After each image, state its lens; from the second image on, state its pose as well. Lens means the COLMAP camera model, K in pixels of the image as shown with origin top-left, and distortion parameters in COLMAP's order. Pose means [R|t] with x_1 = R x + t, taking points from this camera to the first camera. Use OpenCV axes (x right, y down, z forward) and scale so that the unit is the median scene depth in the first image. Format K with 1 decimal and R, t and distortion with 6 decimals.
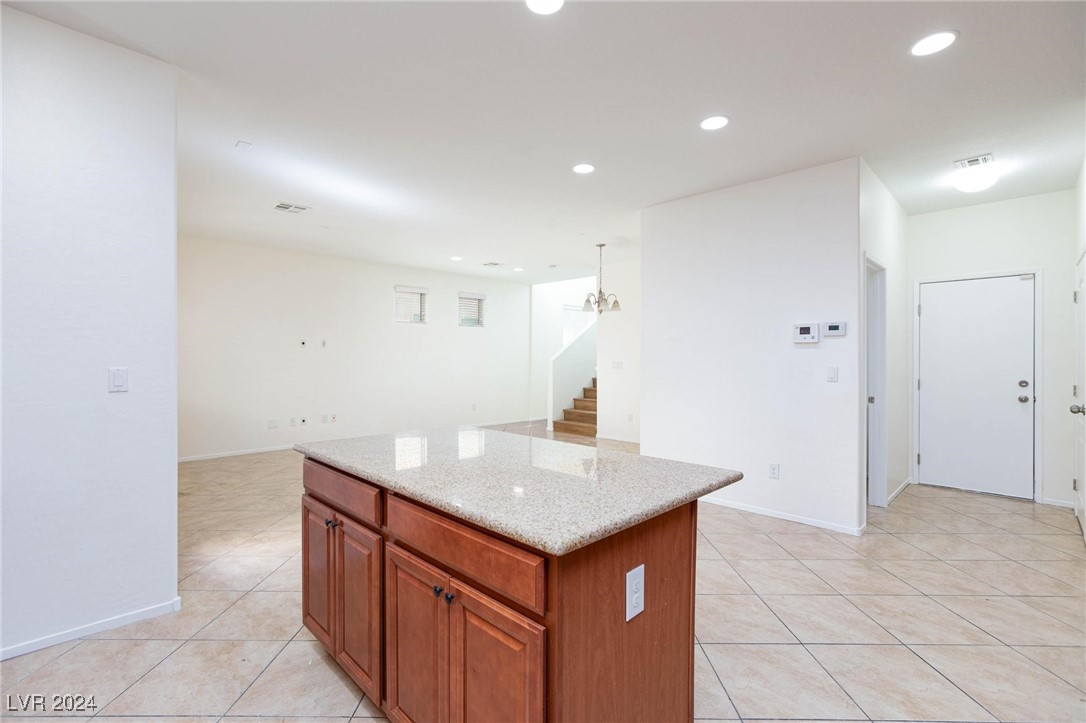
lens RADIAL K [[496.4, 0, 531.8], [0, 496.4, 361.1], [0, 0, 1]] dist [-0.006897, 0.009179]
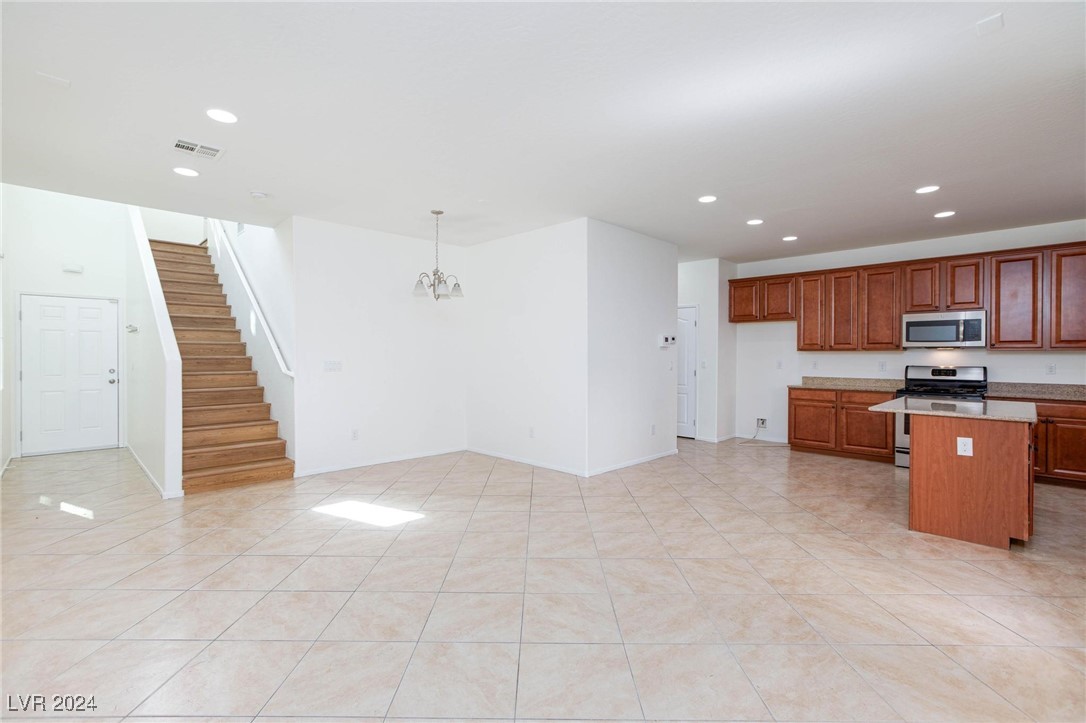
lens RADIAL K [[496.4, 0, 542.8], [0, 496.4, 355.8], [0, 0, 1]] dist [-0.006897, 0.009179]
pose [[-0.022353, 0.001204, 0.999749, -0.526668], [0.003482, 0.999993, -0.001127, -0.004210], [-0.999744, 0.003456, -0.022357, 0.687865]]
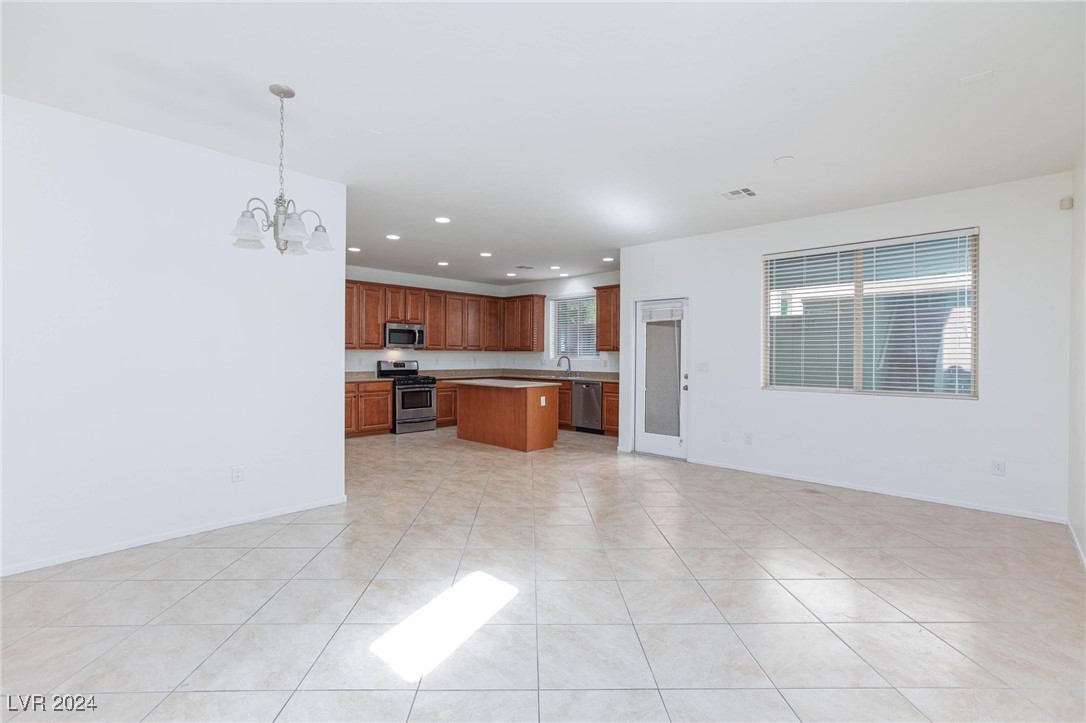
lens RADIAL K [[496.4, 0, 540.9], [0, 496.4, 361.4], [0, 0, 1]] dist [-0.006897, 0.009179]
pose [[-0.999137, -0.006204, -0.041082, -0.057664], [-0.006996, 0.999792, 0.019177, -0.008919], [0.040954, 0.019447, -0.998972, 1.162751]]
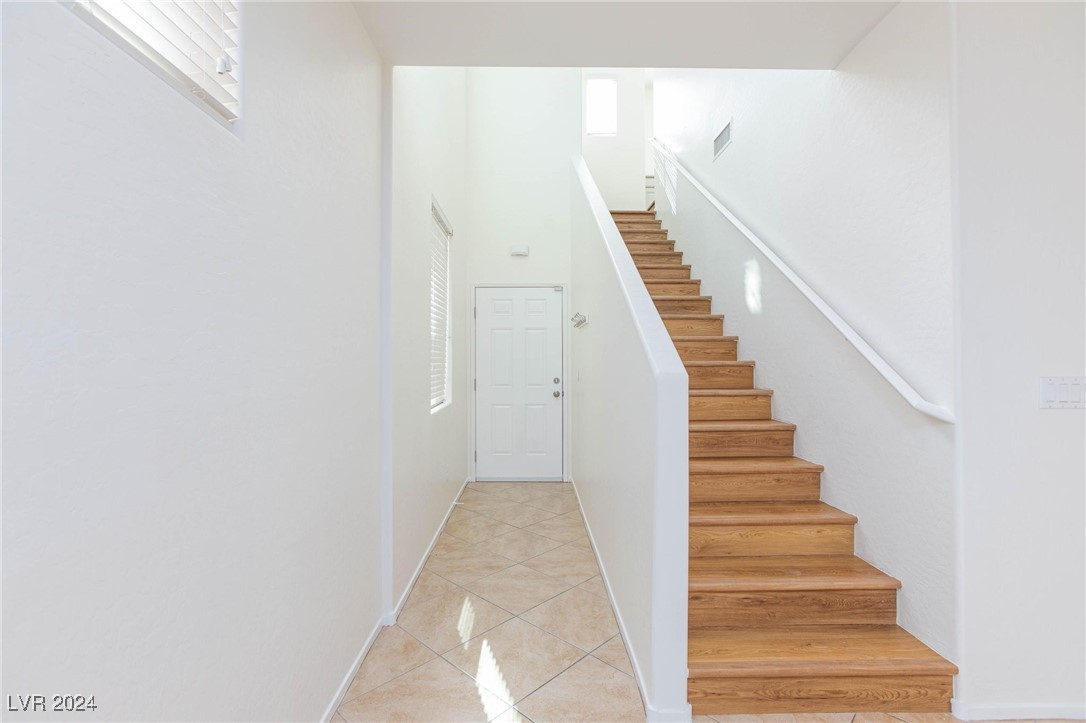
lens RADIAL K [[496.4, 0, 541.9], [0, 496.4, 359.8], [0, 0, 1]] dist [-0.006897, 0.009179]
pose [[0.663905, 0.004901, 0.747801, -0.161850], [0.001096, 0.999971, -0.007526, -0.004046], [-0.747816, 0.005816, 0.663880, 0.986690]]
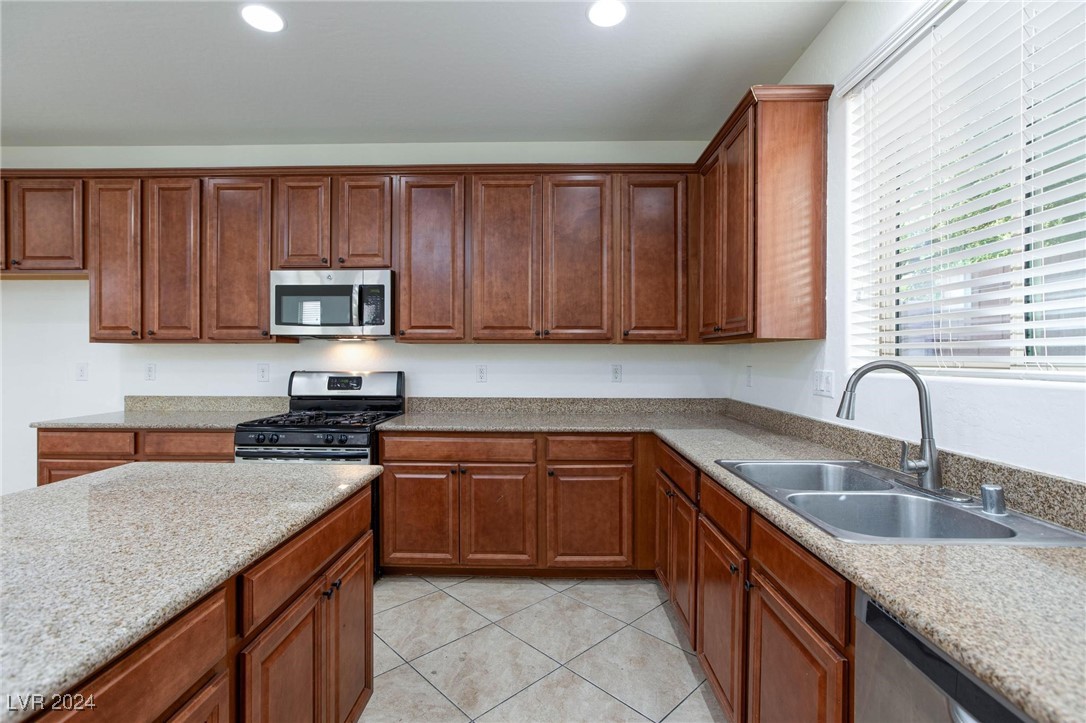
lens RADIAL K [[496.4, 0, 537.4], [0, 496.4, 360.8], [0, 0, 1]] dist [-0.006897, 0.009179]
pose [[-0.699289, -0.008706, 0.714786, -0.199302], [0.002511, 0.999890, 0.014635, -0.001945], [-0.714834, 0.012029, -0.699190, 0.241530]]
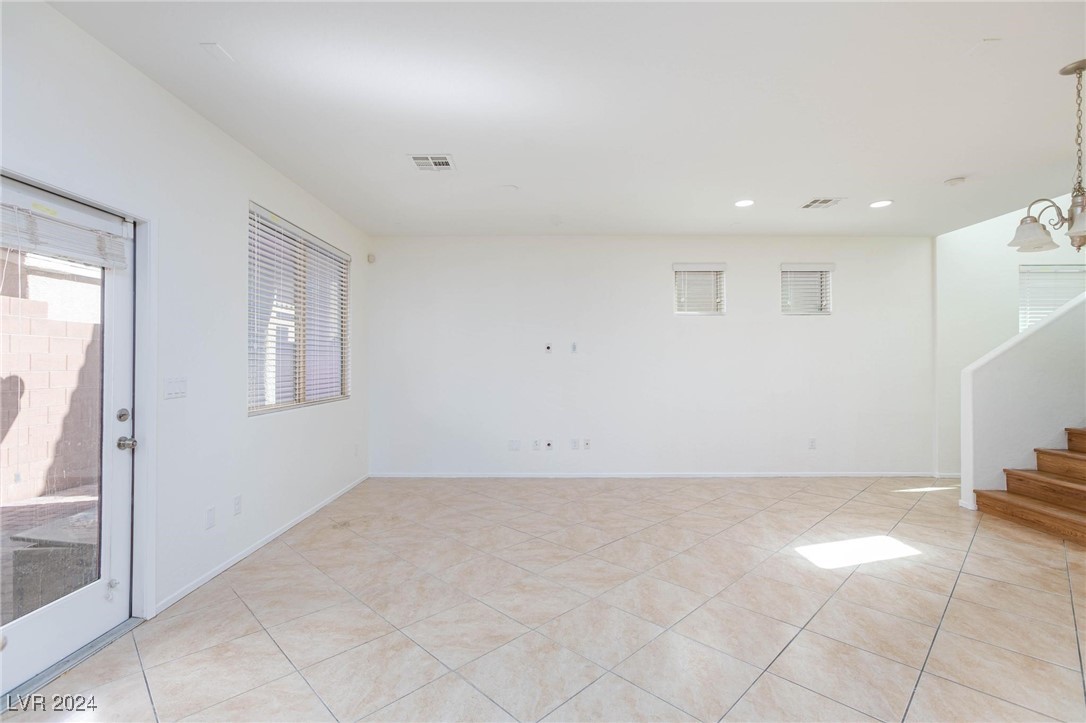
lens RADIAL K [[496.4, 0, 545.7], [0, 496.4, 355.4], [0, 0, 1]] dist [-0.006897, 0.009179]
pose [[0.719809, -0.017612, -0.693949, 0.087007], [-0.002283, 0.999613, -0.027738, -0.001131], [0.694168, 0.021550, 0.719490, 0.359994]]
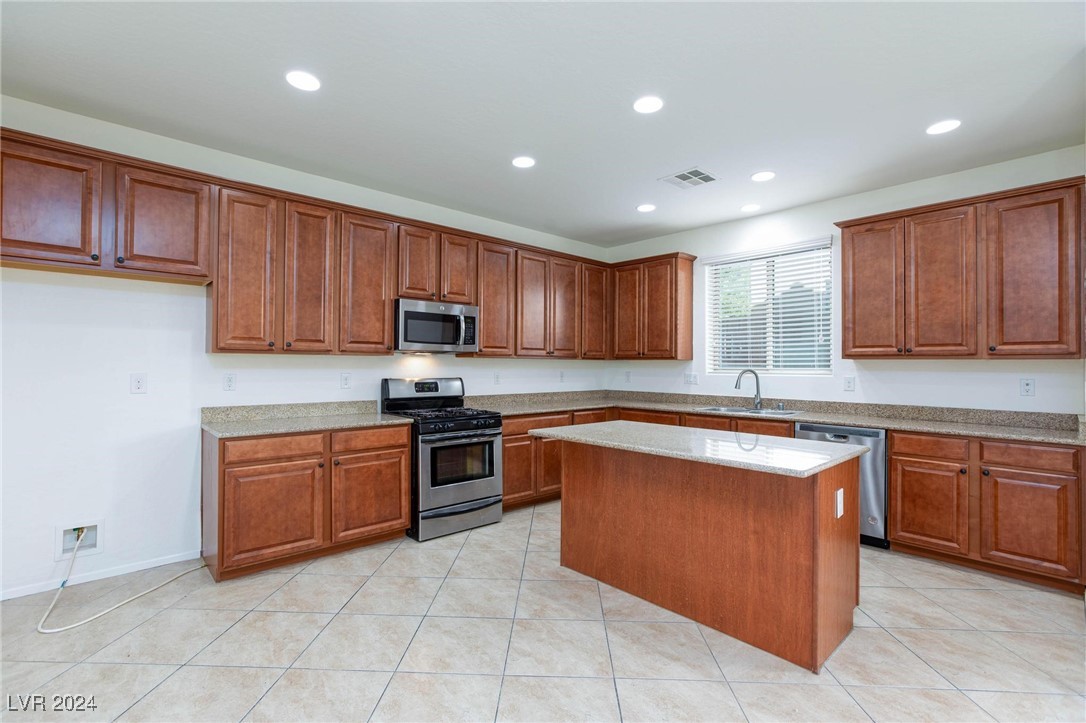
lens RADIAL K [[496.4, 0, 542.2], [0, 496.4, 366.2], [0, 0, 1]] dist [-0.006897, 0.009179]
pose [[-0.999737, -0.006870, 0.021866, 0.070452], [-0.006685, 0.999941, 0.008535, -0.005855], [-0.021923, 0.008387, -0.999724, 0.601719]]
